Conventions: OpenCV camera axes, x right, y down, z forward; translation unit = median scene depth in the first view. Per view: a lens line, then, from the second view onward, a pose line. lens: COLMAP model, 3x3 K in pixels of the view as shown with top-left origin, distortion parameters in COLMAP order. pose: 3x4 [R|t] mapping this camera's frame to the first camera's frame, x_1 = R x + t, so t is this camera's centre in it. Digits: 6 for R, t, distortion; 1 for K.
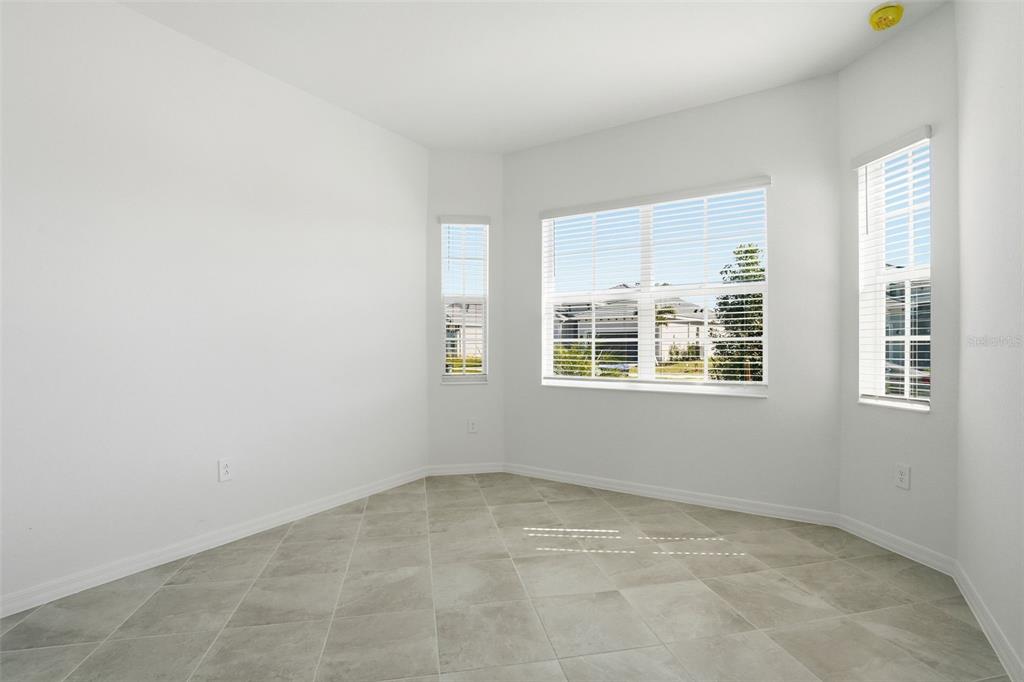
lens RADIAL K [[477.3, 0, 508.3], [0, 477.3, 337.1], [0, 0, 1]] dist [-0.057278, 0.020551]
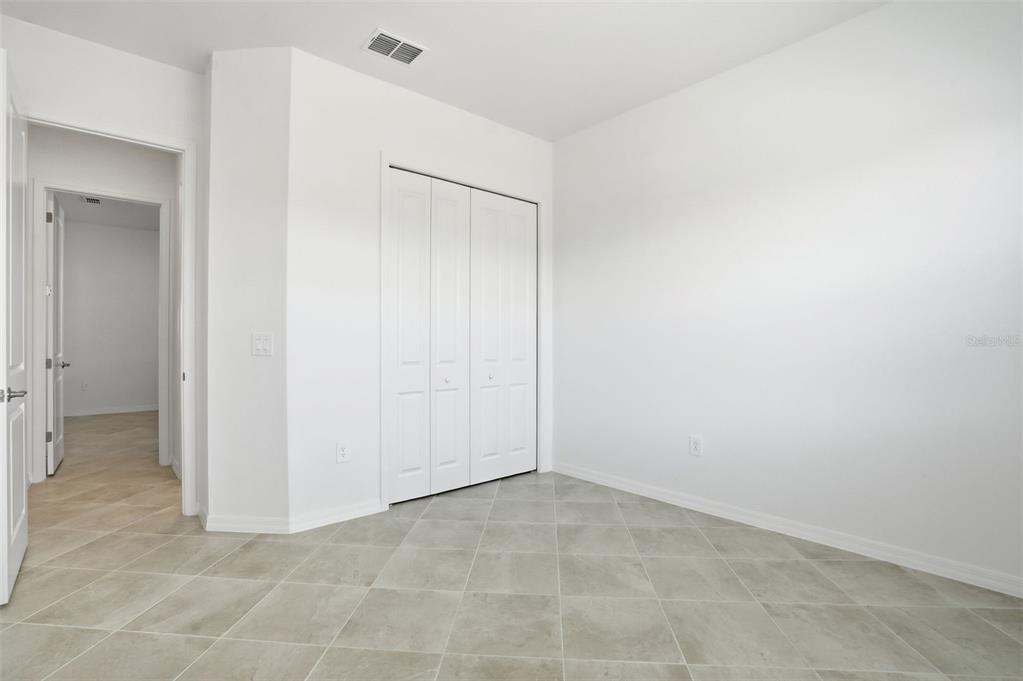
lens RADIAL K [[476.8, 0, 507.8], [0, 476.8, 336.6], [0, 0, 1]] dist [-0.057278, 0.020551]
pose [[-0.255202, 0.000205, -0.966888, 0.640773], [0.013134, 0.999908, -0.003254, 0.011075], [0.966799, -0.013530, -0.255181, 0.859999]]
